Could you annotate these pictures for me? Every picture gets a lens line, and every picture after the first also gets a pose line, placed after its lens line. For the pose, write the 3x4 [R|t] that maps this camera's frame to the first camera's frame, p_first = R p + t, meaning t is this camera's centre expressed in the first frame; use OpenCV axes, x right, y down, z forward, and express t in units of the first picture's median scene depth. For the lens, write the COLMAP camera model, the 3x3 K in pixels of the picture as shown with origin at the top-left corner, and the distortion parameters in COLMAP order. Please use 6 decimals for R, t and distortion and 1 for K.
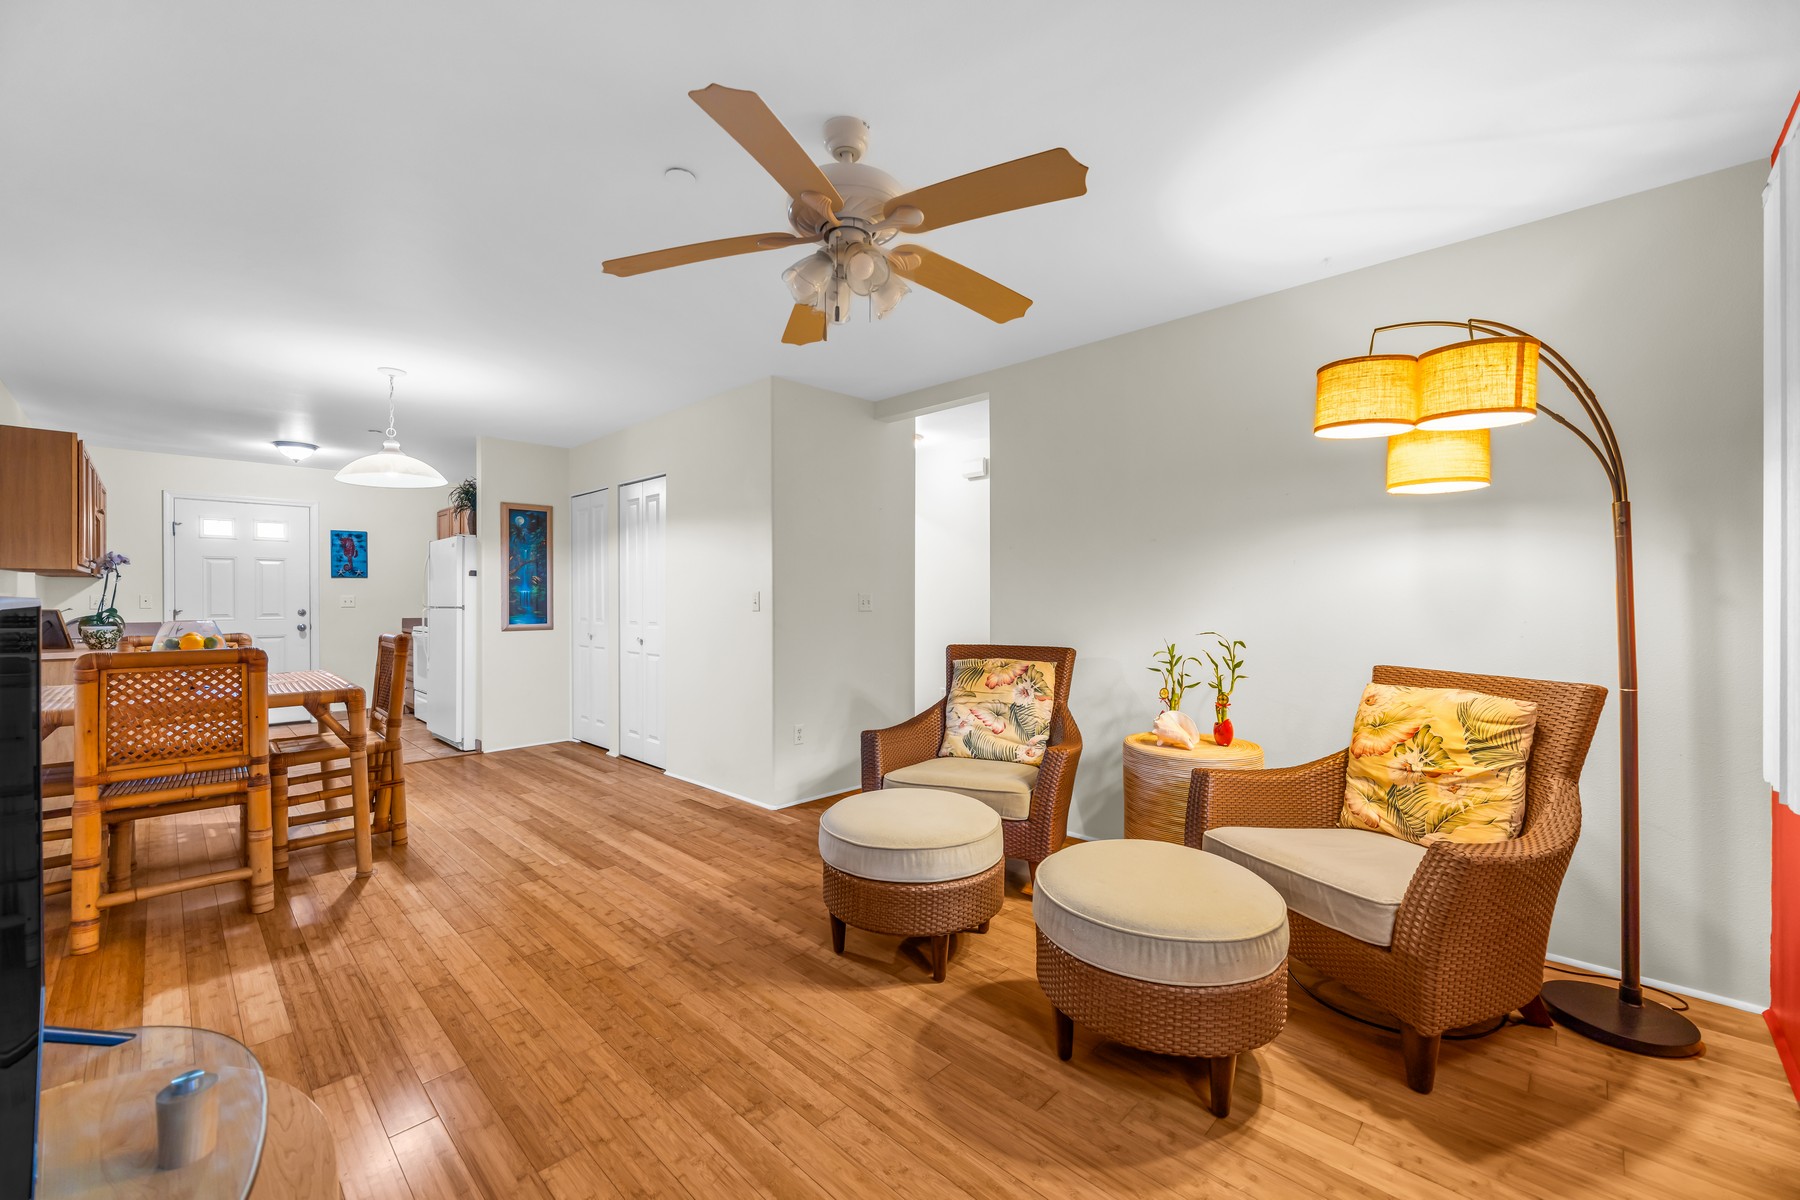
lens RADIAL K [[727.5, 0, 899.3], [0, 727.5, 595.0], [0, 0, 1]] dist [-0.001474, -0.000143]
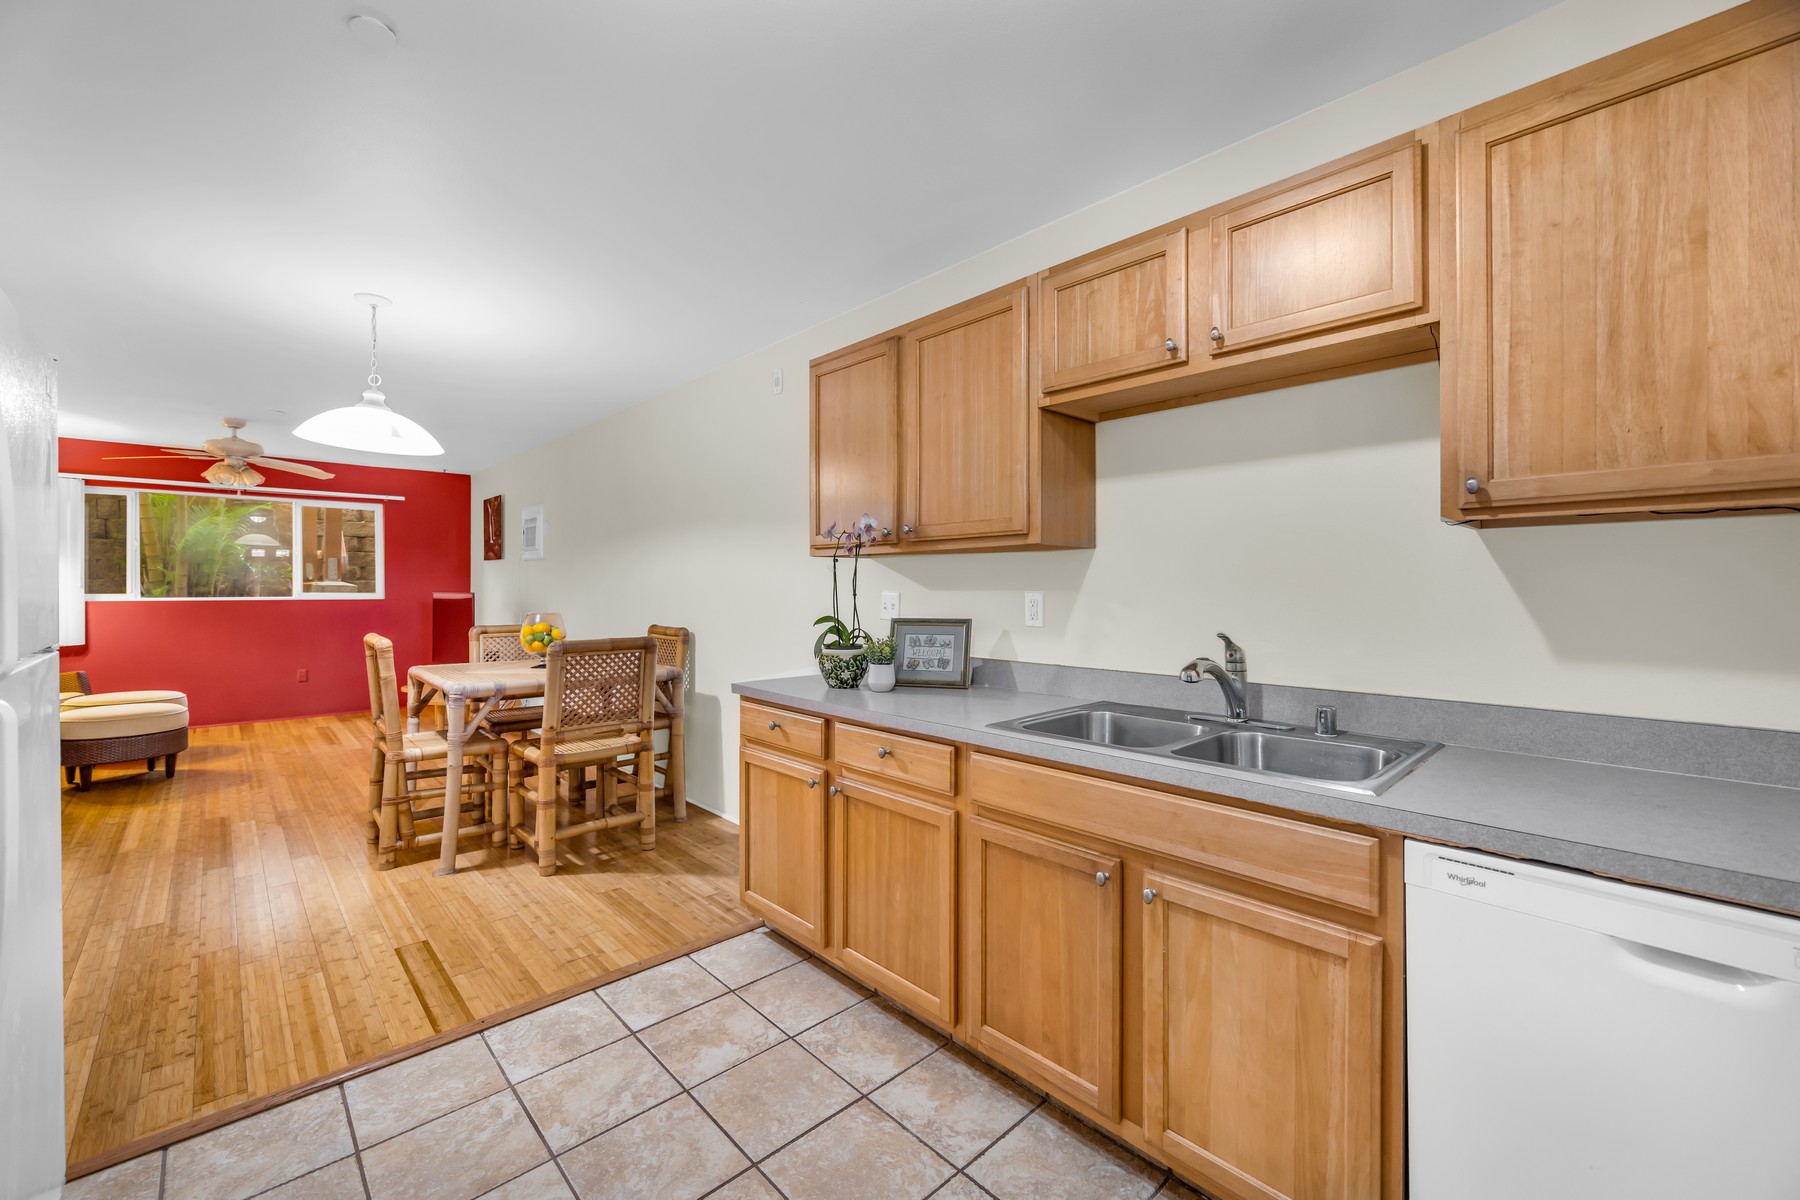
lens RADIAL K [[727.5, 0, 895.7], [0, 727.5, 587.9], [0, 0, 1]] dist [-0.001474, -0.000143]
pose [[-0.998981, 0.002671, 0.045054, -0.720714], [0.002899, 0.999983, 0.004984, -0.002745], [-0.045040, 0.005109, -0.998972, 0.979050]]
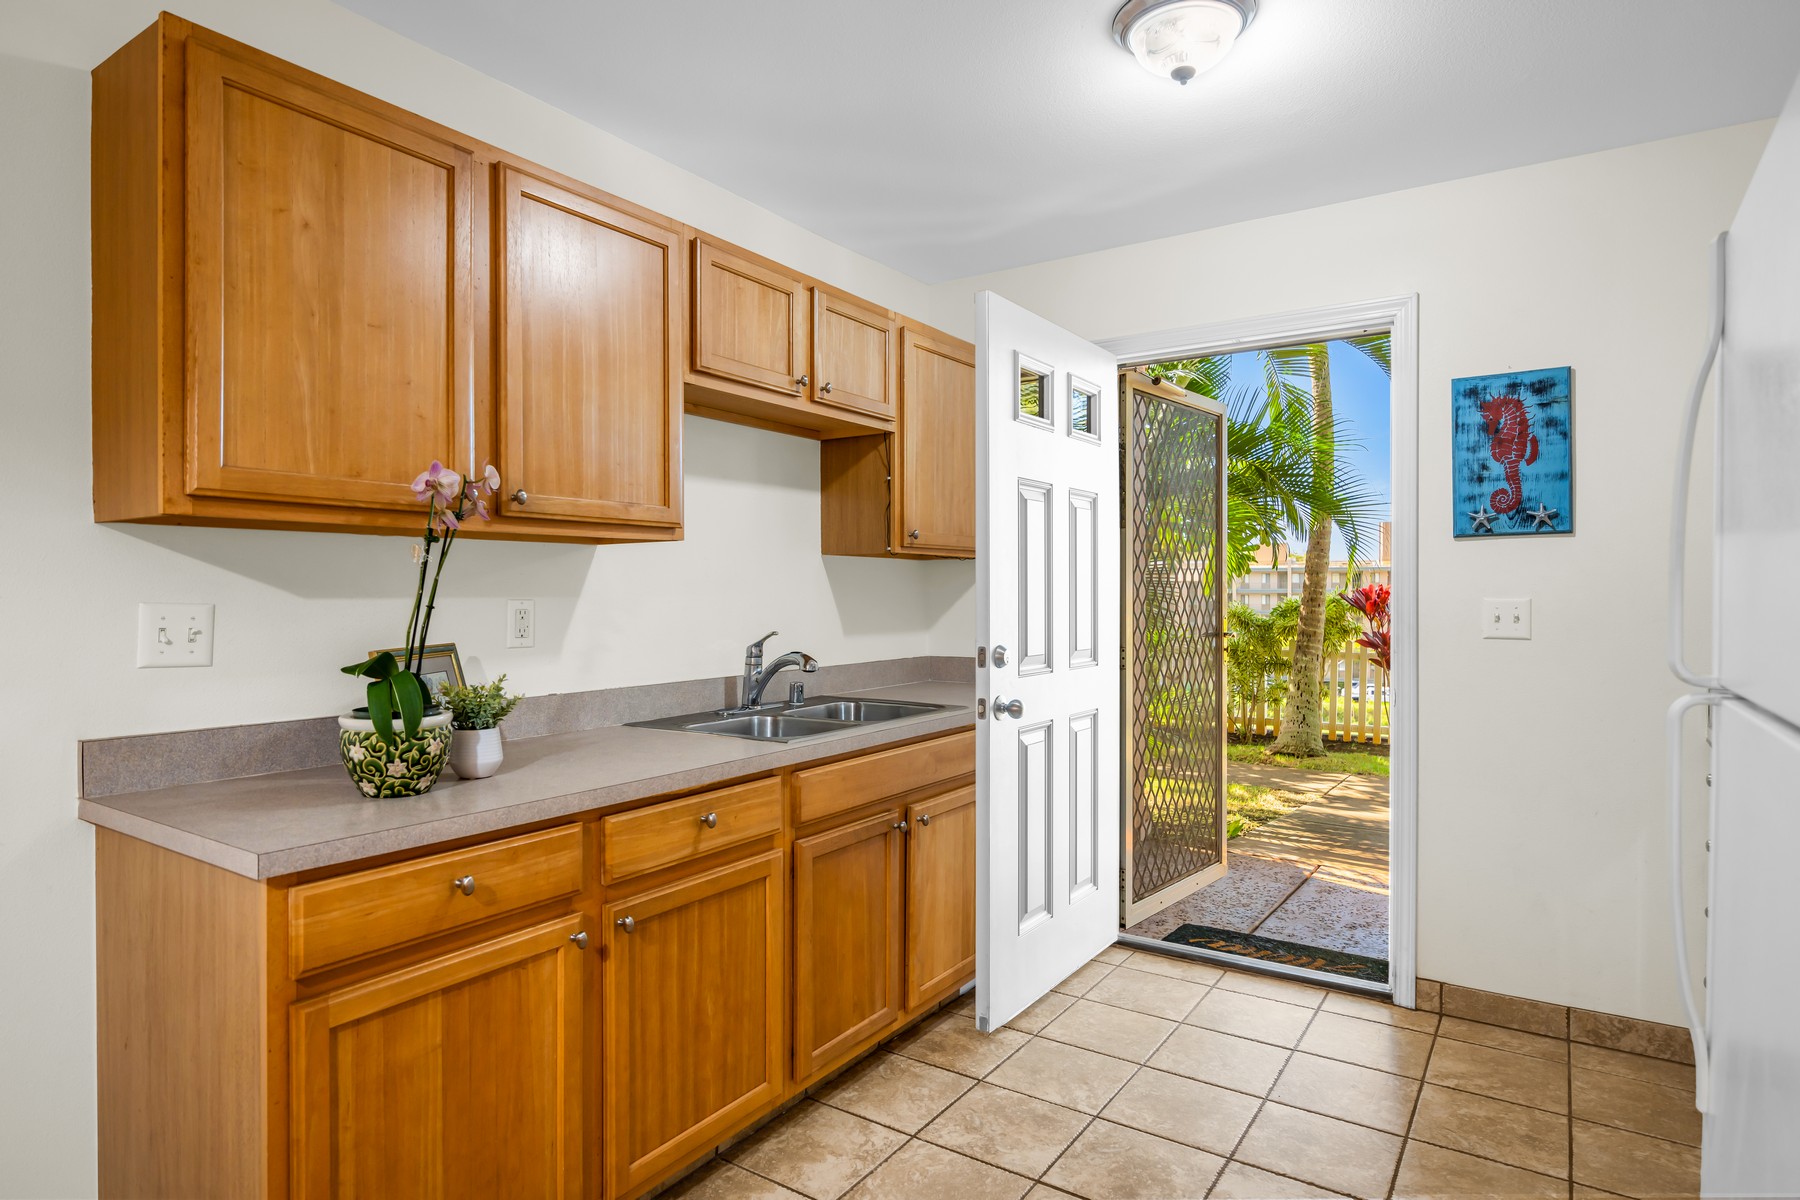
lens RADIAL K [[1000.4, 0, 899.3], [0, 1000.4, 598.0], [0, 0, 1]] dist [-0.002941, -0.000373]
pose [[0.181223, 0.007796, -0.983411, -0.416146], [-0.000975, 0.999970, 0.007748, -0.002072], [0.983441, -0.000445, 0.181226, 0.698482]]
